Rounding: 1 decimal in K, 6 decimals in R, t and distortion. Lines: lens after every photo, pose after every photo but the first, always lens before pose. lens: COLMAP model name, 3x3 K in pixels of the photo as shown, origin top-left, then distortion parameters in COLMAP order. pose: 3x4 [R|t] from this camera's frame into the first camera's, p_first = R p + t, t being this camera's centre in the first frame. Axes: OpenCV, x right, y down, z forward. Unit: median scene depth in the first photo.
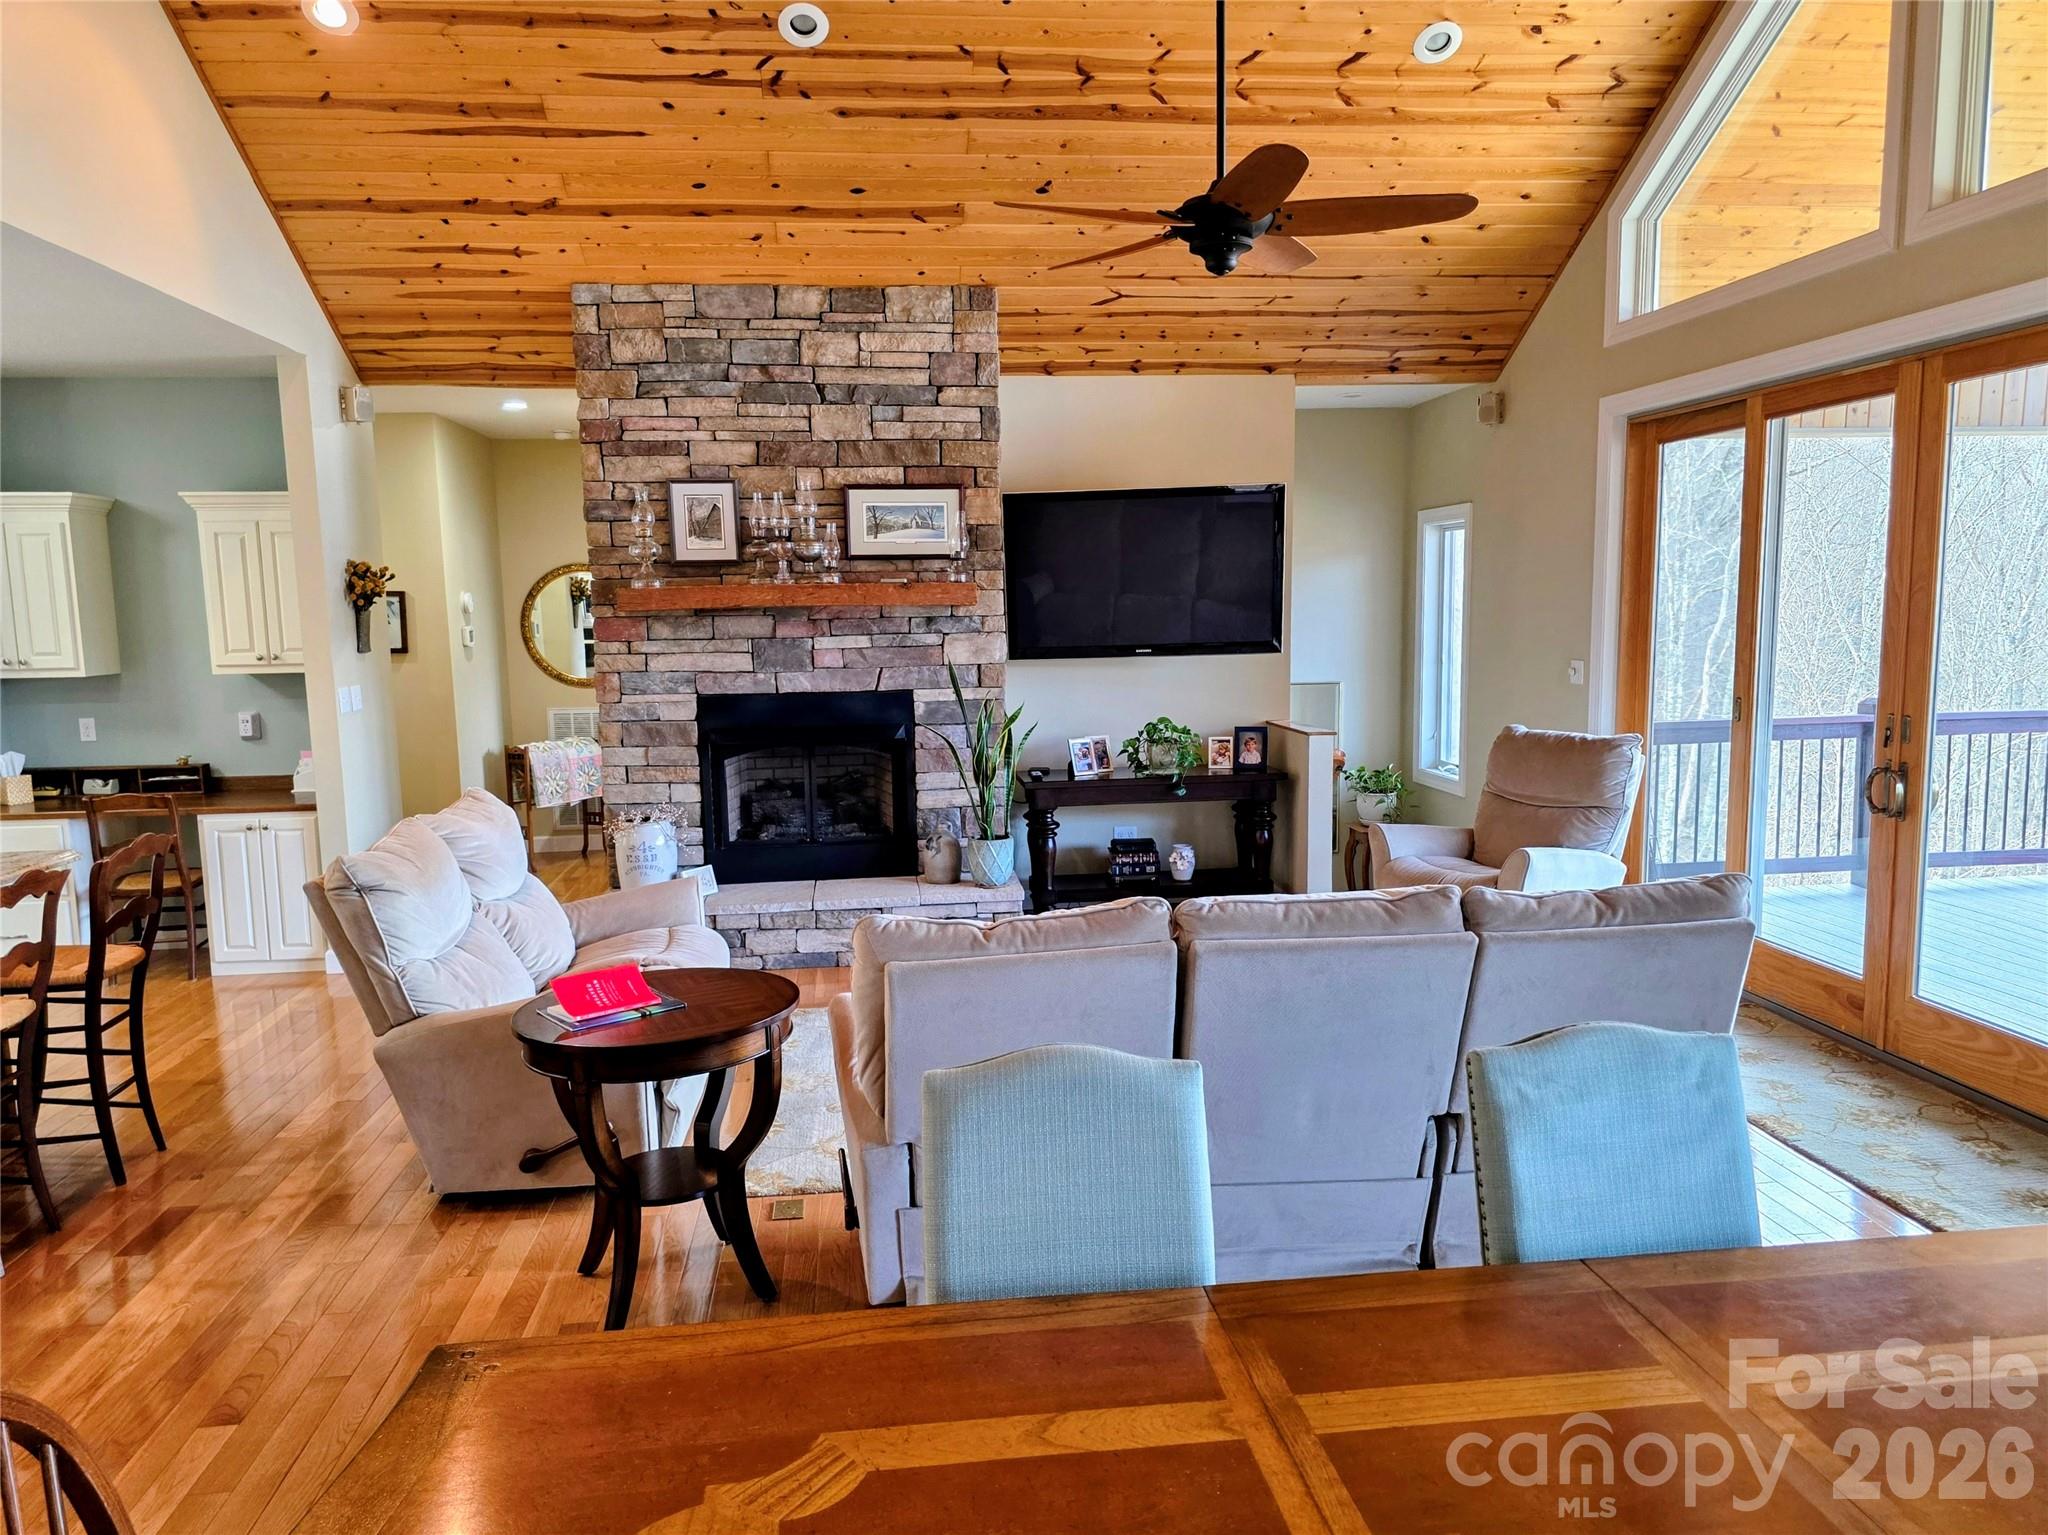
lens RADIAL K [[1400.5, 0, 1033.7], [0, 1400.5, 789.5], [0, 0, 1]] dist [0.032882, -0.031902]
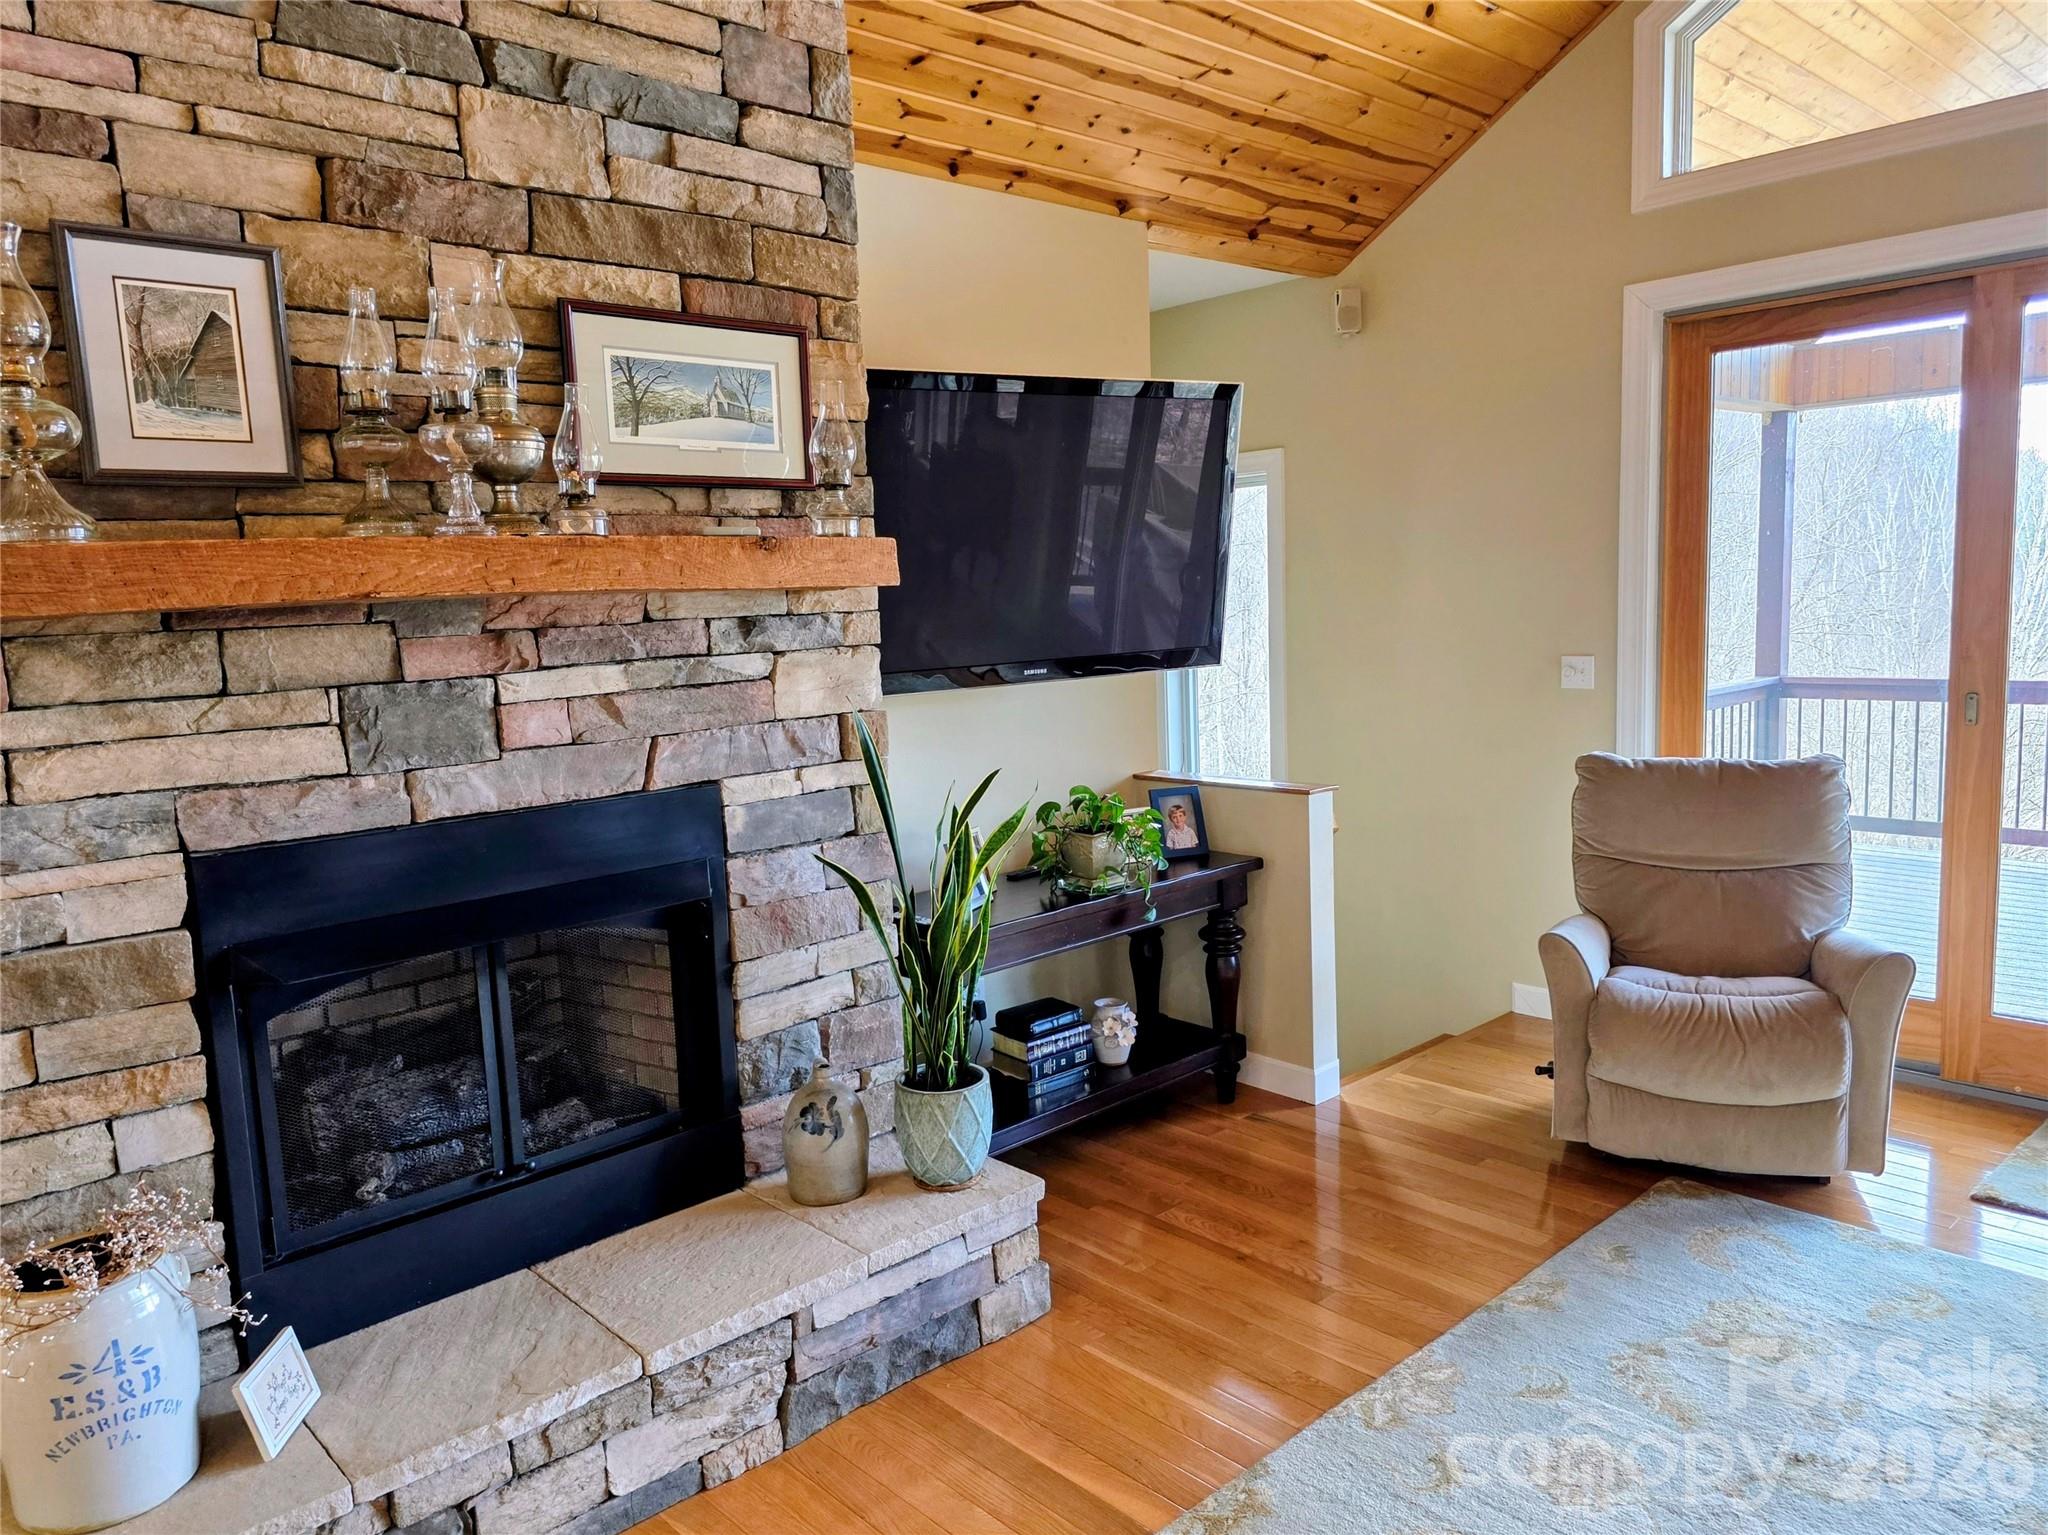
lens RADIAL K [[1400.5, 0, 1012.9], [0, 1400.5, 763.8], [0, 0, 1]] dist [0.032882, -0.031902]
pose [[0.813134, -0.086817, 0.575565, -0.273037], [0.102081, 0.994759, 0.005831, -0.071028], [-0.573055, 0.054012, 0.817735, 0.592246]]
